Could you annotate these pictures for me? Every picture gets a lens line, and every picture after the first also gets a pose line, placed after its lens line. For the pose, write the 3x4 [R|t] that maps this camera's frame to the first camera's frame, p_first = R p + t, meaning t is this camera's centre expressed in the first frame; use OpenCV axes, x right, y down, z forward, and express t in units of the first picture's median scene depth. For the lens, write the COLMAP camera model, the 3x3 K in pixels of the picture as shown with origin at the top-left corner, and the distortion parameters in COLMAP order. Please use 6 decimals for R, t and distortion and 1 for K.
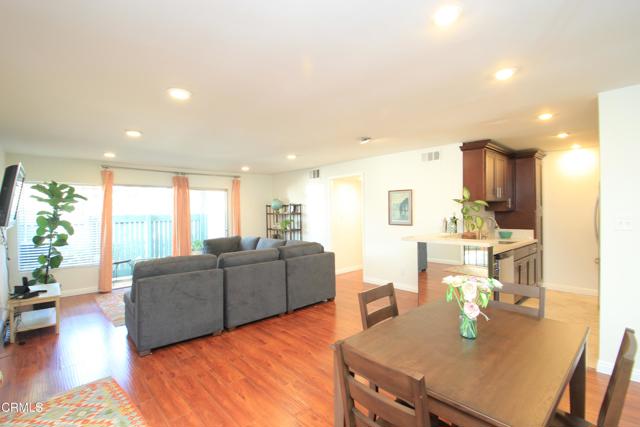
lens RADIAL K [[302.5, 0, 322.0], [0, 302.5, 212.7], [0, 0, 1]] dist [0.010466, -0.011991]
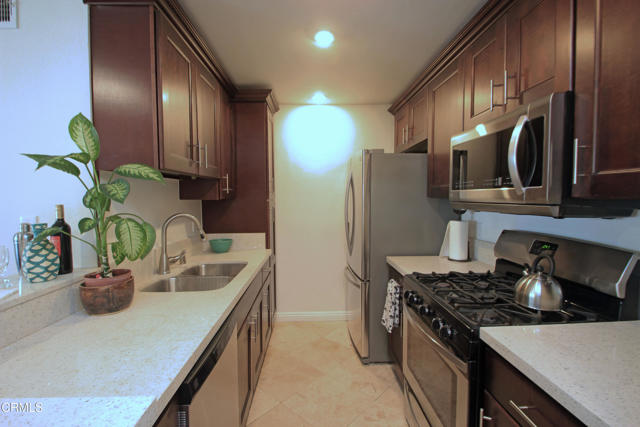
lens RADIAL K [[302.5, 0, 316.6], [0, 302.5, 211.5], [0, 0, 1]] dist [0.010466, -0.011991]
pose [[0.658188, -0.027407, 0.752354, 0.338039], [0.002587, 0.999414, 0.034144, -0.003460], [-0.752849, -0.020527, 0.657873, 0.556672]]
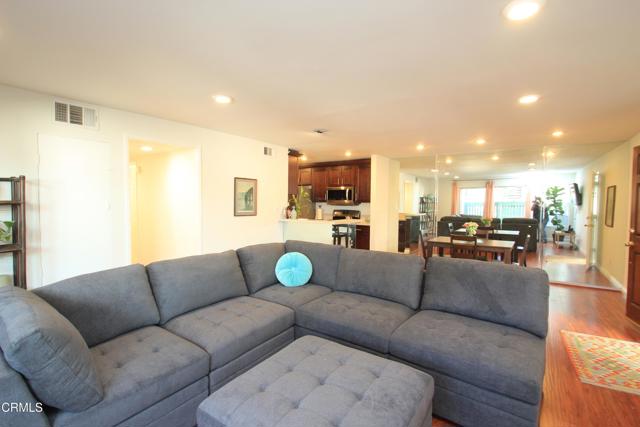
lens RADIAL K [[302.5, 0, 316.8], [0, 302.5, 211.8], [0, 0, 1]] dist [0.010466, -0.011991]
pose [[-0.189658, -0.021624, 0.981612, -0.734457], [-0.002146, 0.999764, 0.021609, 0.008122], [-0.981848, 0.001992, -0.189660, 1.007607]]
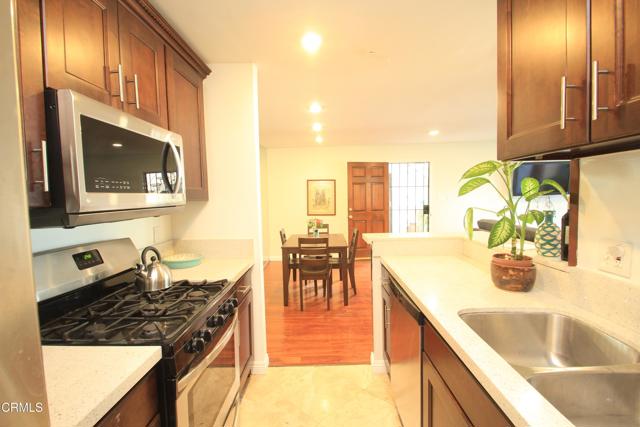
lens RADIAL K [[302.5, 0, 318.9], [0, 302.5, 211.0], [0, 0, 1]] dist [0.010466, -0.011991]
pose [[-0.696868, 0.061655, -0.714545, 0.768731], [0.024708, 0.997771, 0.061996, -0.007494], [0.716774, 0.025548, -0.696837, 0.929625]]
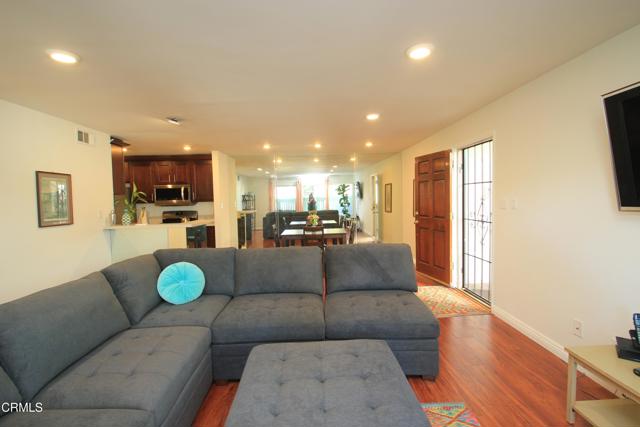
lens RADIAL K [[302.5, 0, 321.6], [0, 302.5, 211.1], [0, 0, 1]] dist [0.010466, -0.011991]
pose [[-0.746211, 0.004072, 0.665697, -0.642429], [0.038331, 0.998585, 0.036859, 0.006894], [-0.664605, 0.053022, -0.745311, 1.159990]]
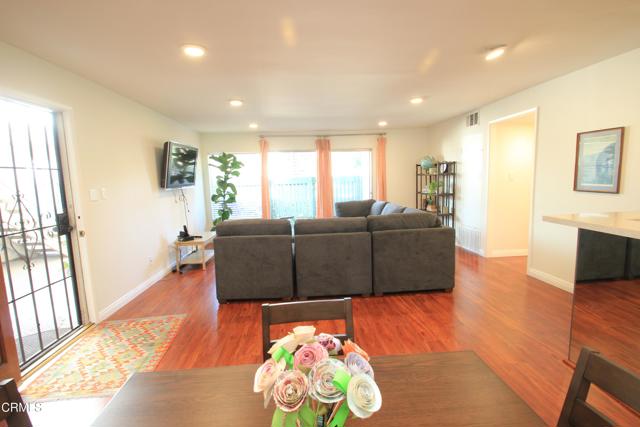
lens RADIAL K [[302.5, 0, 316.6], [0, 302.5, 213.7], [0, 0, 1]] dist [0.010466, -0.011991]
pose [[0.772323, 0.067056, -0.631681, 0.225868], [0.017851, 0.991729, 0.127102, -0.001120], [0.634979, -0.109440, 0.764738, 0.231710]]
